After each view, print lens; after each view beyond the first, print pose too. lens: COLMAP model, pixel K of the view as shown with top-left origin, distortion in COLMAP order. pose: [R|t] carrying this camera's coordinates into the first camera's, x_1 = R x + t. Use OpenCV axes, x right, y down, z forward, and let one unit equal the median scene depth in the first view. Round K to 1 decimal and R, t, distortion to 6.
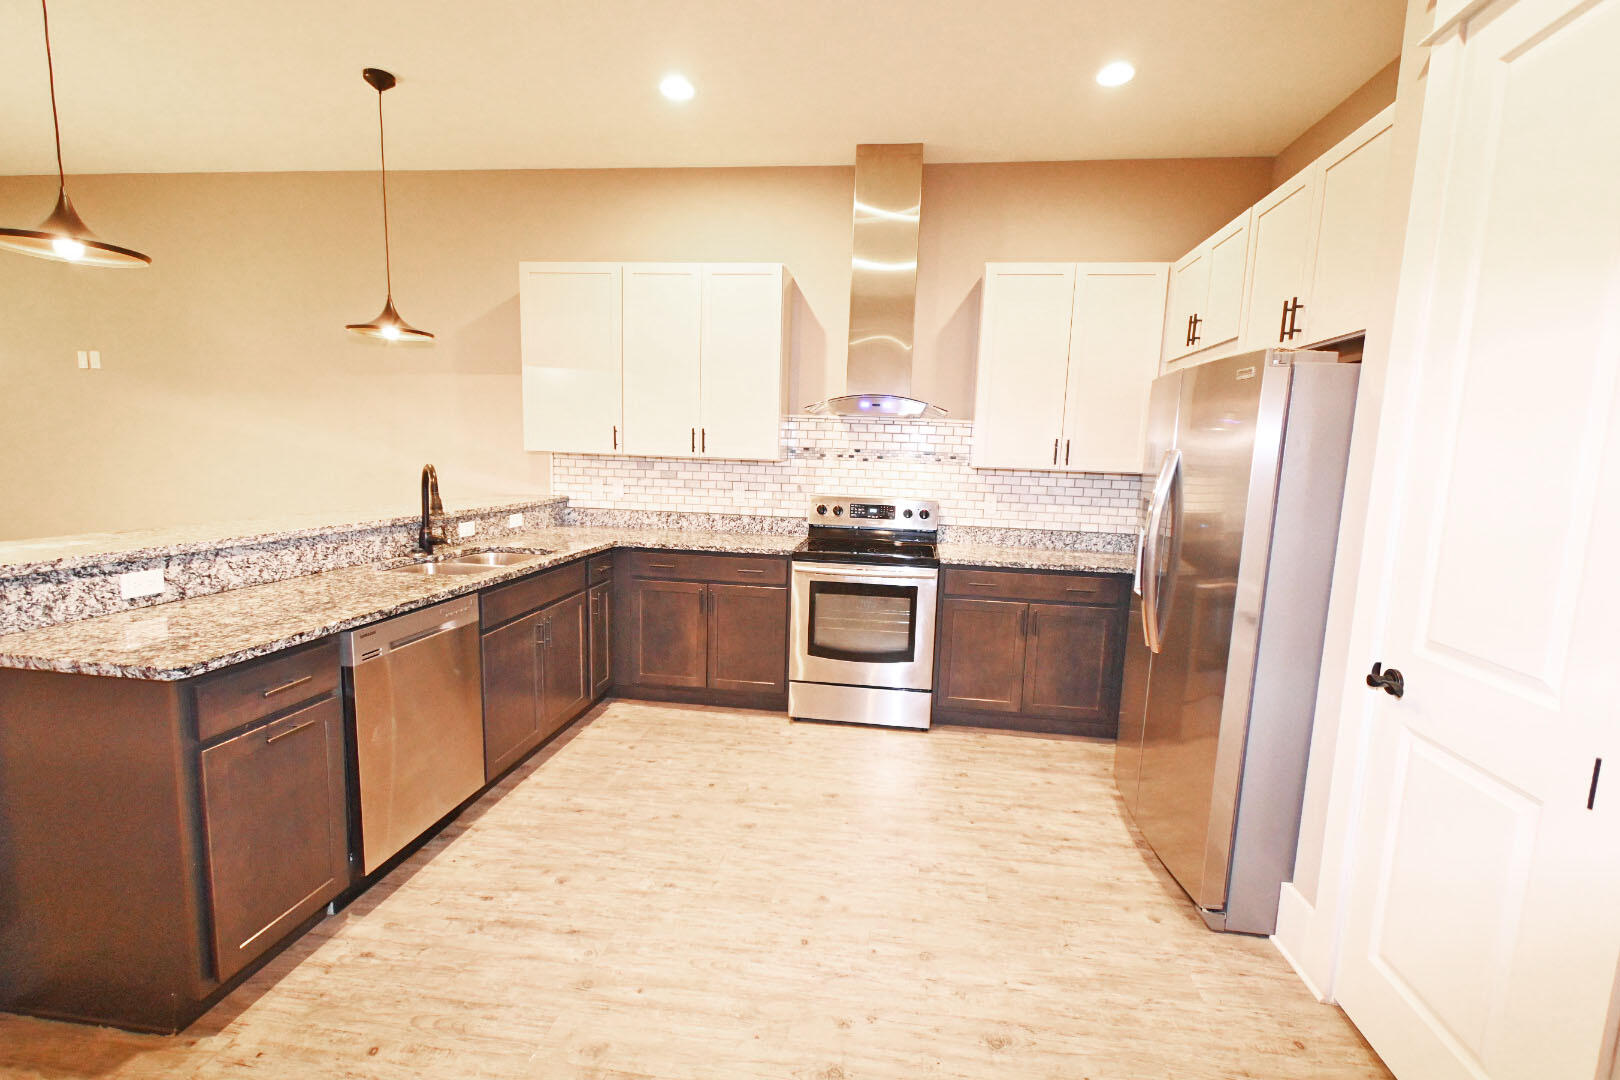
lens RADIAL K [[710.3, 0, 818.8], [0, 710.3, 546.6], [0, 0, 1]] dist [0.008076, -0.004154]
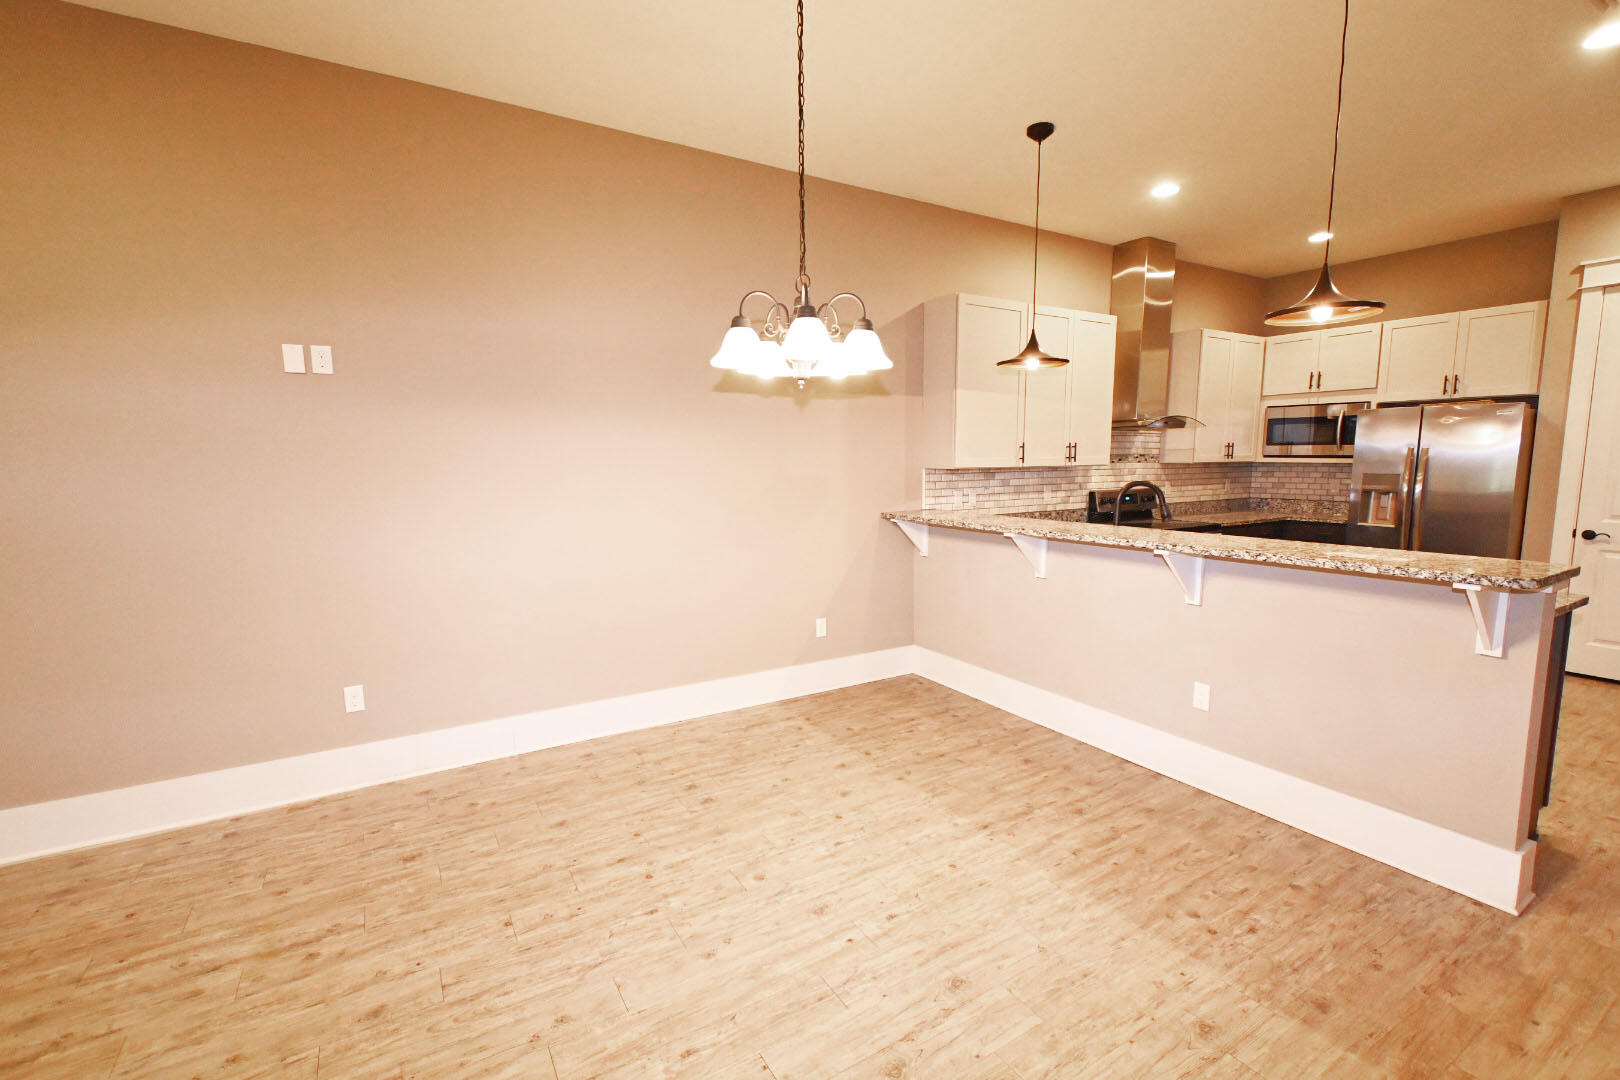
lens RADIAL K [[710.3, 0, 816.5], [0, 710.3, 548.3], [0, 0, 1]] dist [0.008076, -0.004154]
pose [[0.778232, -0.121705, 0.616070, -1.445341], [0.118252, 0.991891, 0.046571, -0.104072], [-0.616742, 0.036609, 0.786314, 0.337914]]
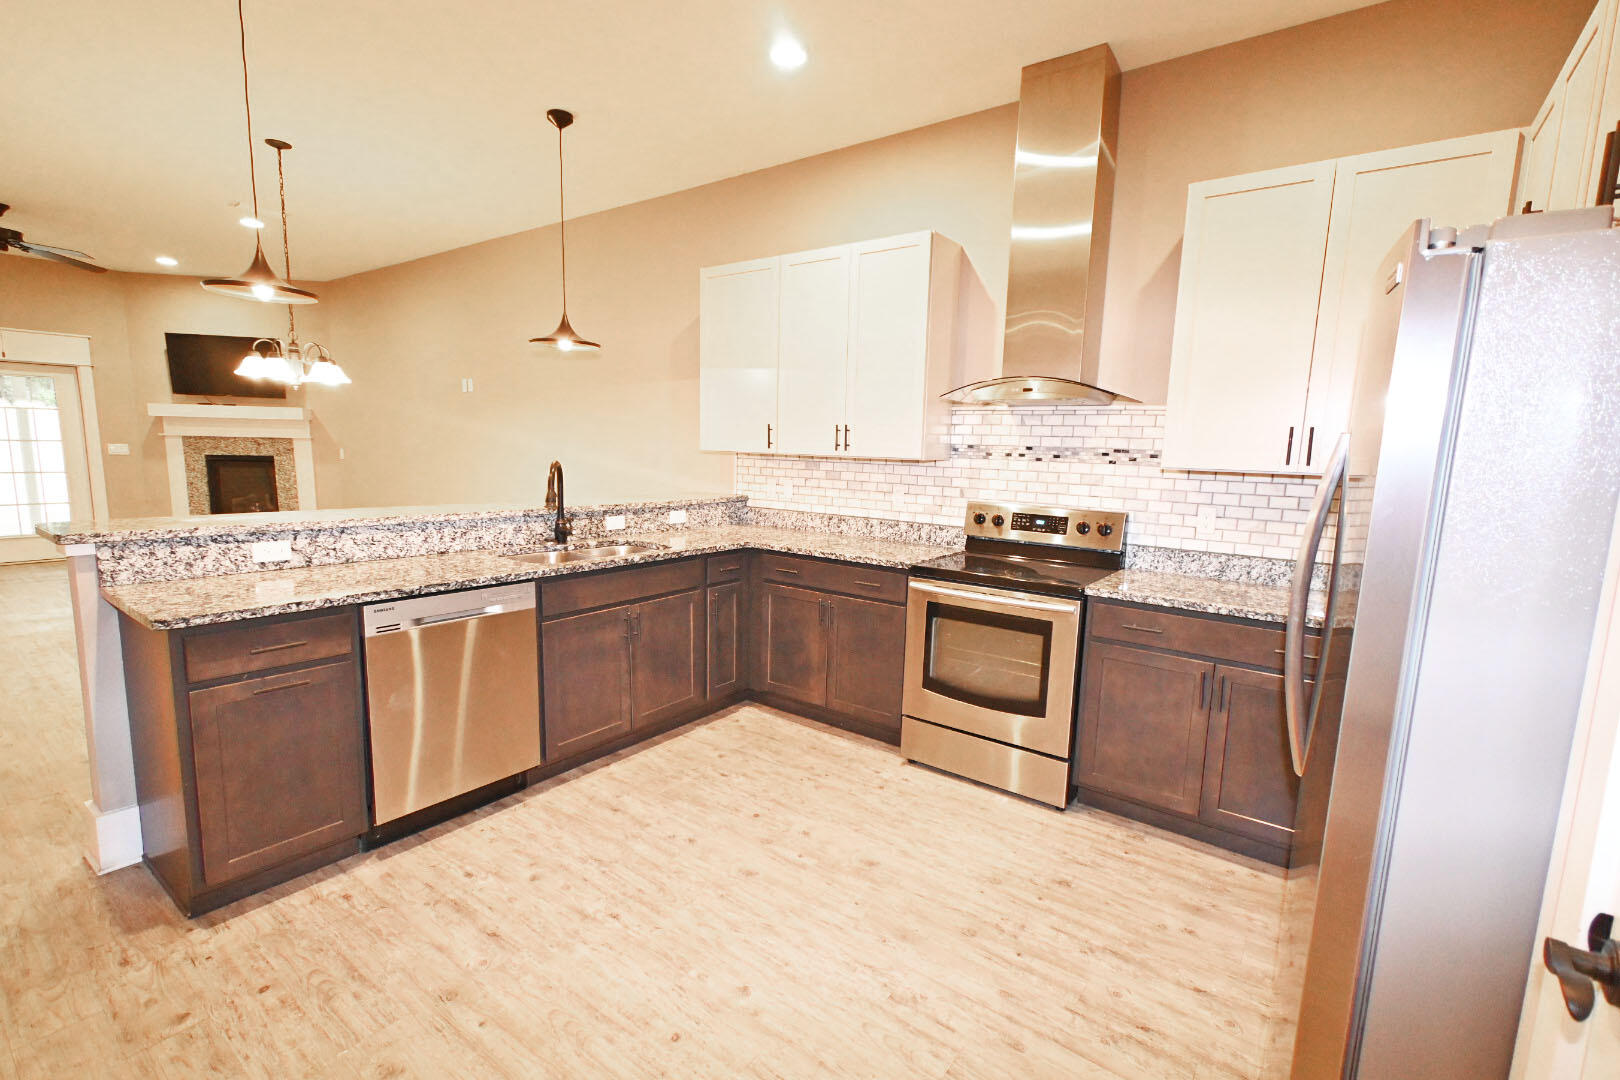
lens RADIAL K [[710.3, 0, 820.5], [0, 710.3, 547.5], [0, 0, 1]] dist [0.008076, -0.004154]
pose [[0.876437, 0.059593, -0.477814, 0.282702], [-0.063310, 0.997959, 0.008339, -0.015020], [0.477336, 0.022941, 0.878421, 0.201129]]
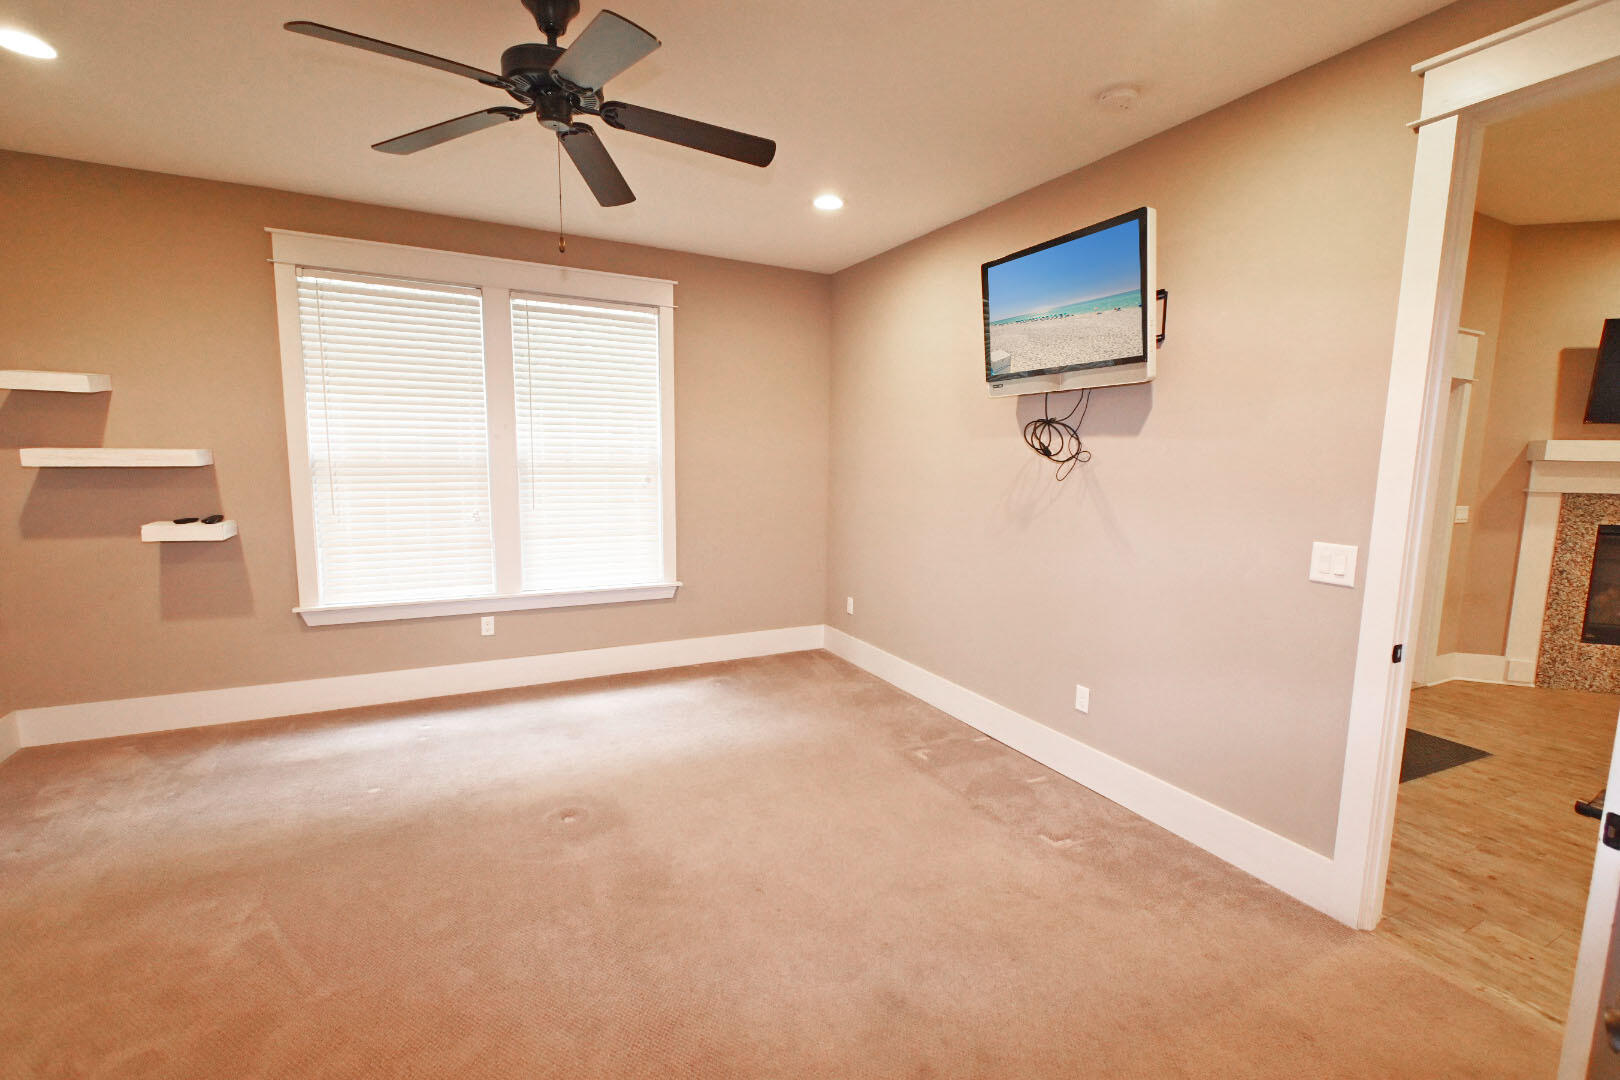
lens RADIAL K [[710.3, 0, 809.8], [0, 710.3, 547.7], [0, 0, 1]] dist [0.008076, -0.004154]
pose [[0.567678, 0.084076, -0.818946, -2.221846], [-0.109983, 0.993599, 0.025769, 0.003076], [0.815871, 0.075441, 0.573292, -0.691396]]
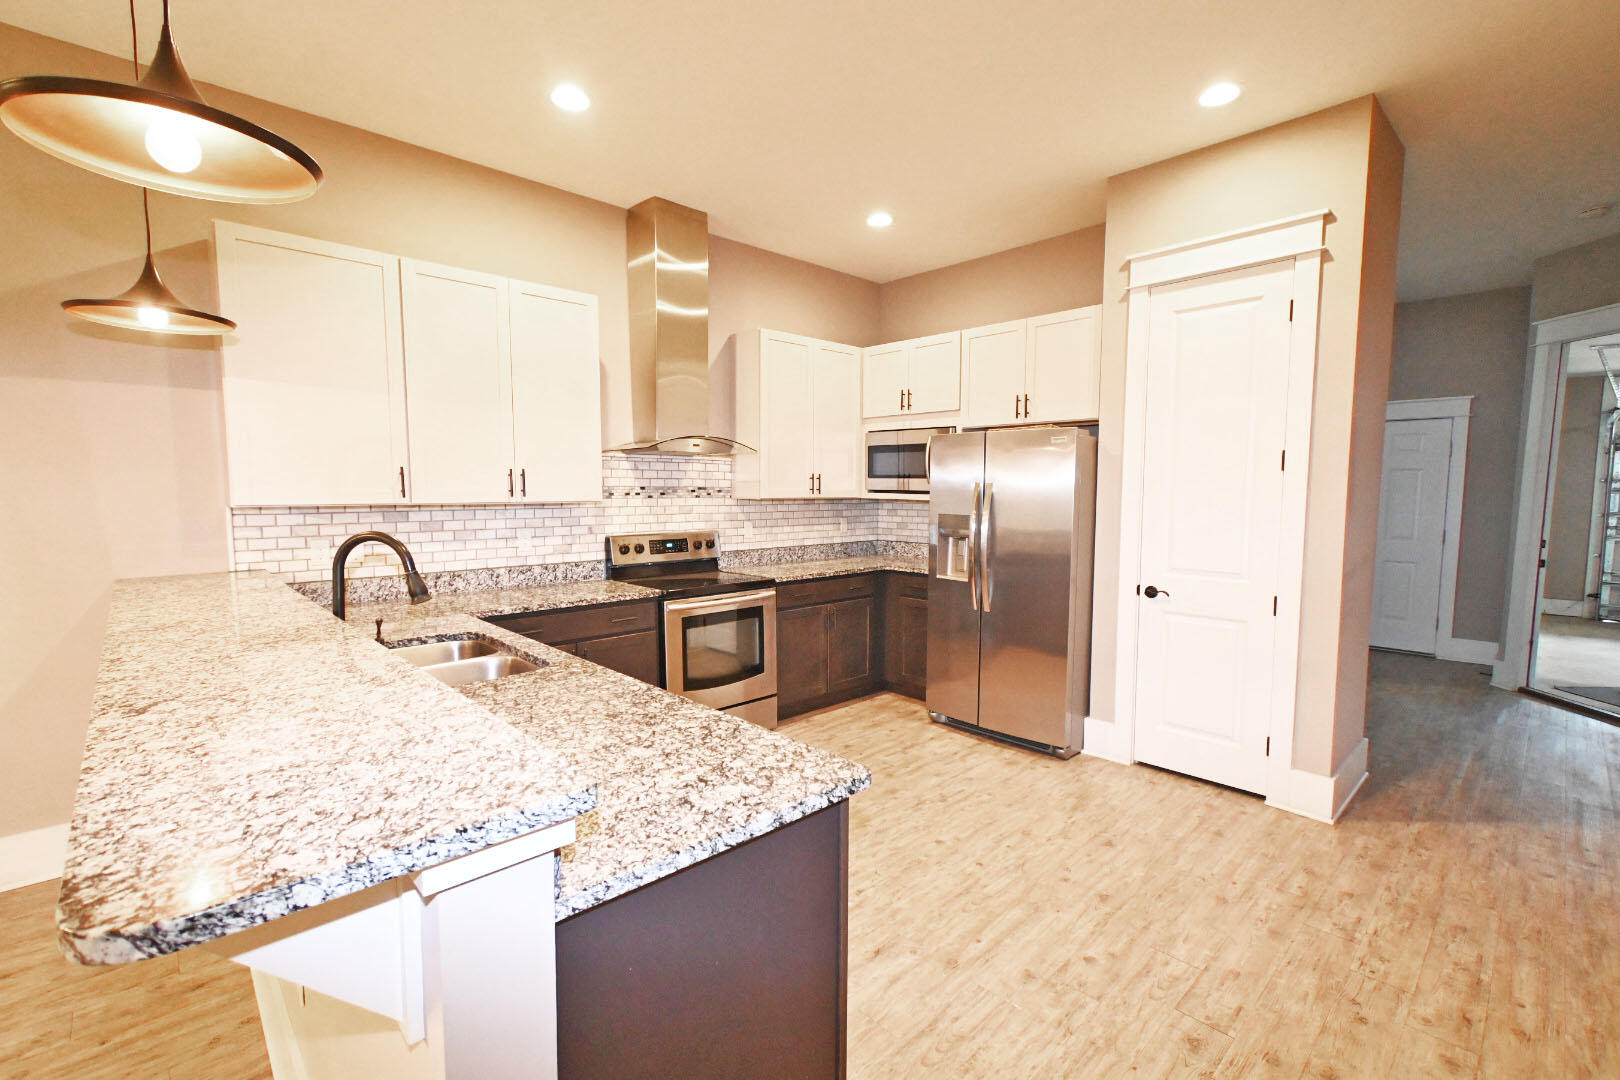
lens RADIAL K [[710.3, 0, 818.1], [0, 710.3, 547.5], [0, 0, 1]] dist [0.008076, -0.004154]
pose [[0.627543, -0.098970, 0.772266, -0.678288], [0.123453, 0.991988, 0.026810, -0.055873], [-0.768732, 0.078514, 0.634733, 0.204174]]
